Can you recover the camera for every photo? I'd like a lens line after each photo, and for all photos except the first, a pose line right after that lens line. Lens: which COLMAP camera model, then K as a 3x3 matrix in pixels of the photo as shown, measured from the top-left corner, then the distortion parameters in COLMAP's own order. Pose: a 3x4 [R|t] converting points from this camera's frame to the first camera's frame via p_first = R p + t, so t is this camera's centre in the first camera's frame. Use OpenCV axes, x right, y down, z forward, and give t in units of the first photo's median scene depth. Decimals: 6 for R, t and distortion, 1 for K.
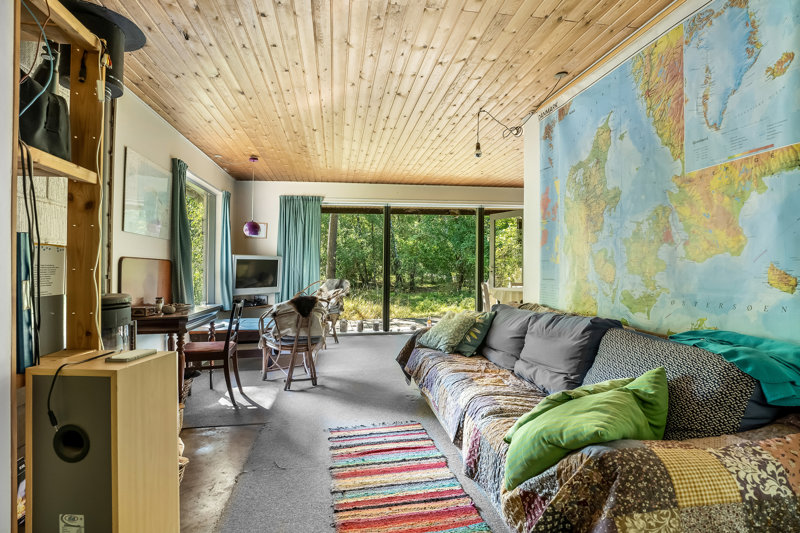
lens RADIAL K [[391.2, 0, 402.4], [0, 391.2, 269.0], [0, 0, 1]] dist [-0.002540, -0.000041]
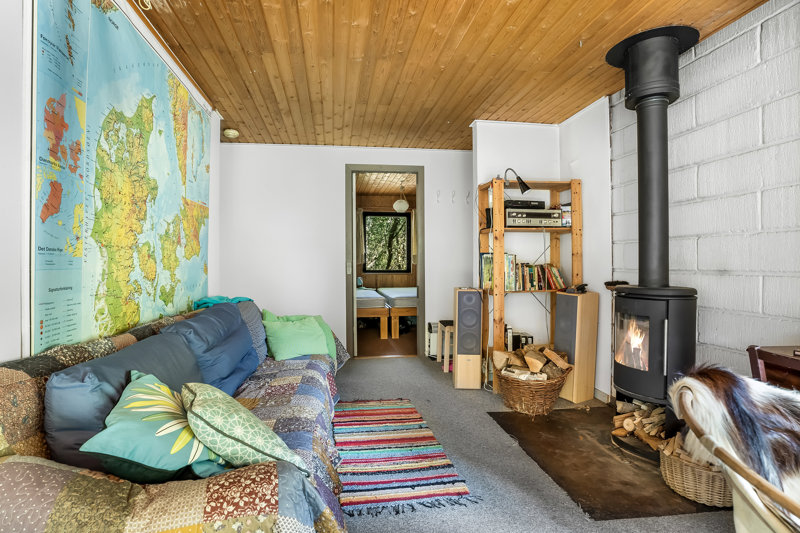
lens RADIAL K [[391.2, 0, 398.8], [0, 391.2, 260.8], [0, 0, 1]] dist [-0.002540, -0.000041]
pose [[-0.999963, -0.005700, -0.006457, -0.049899], [-0.005711, 0.999982, 0.001704, -0.014226], [0.006447, 0.001741, -0.999978, 1.868071]]
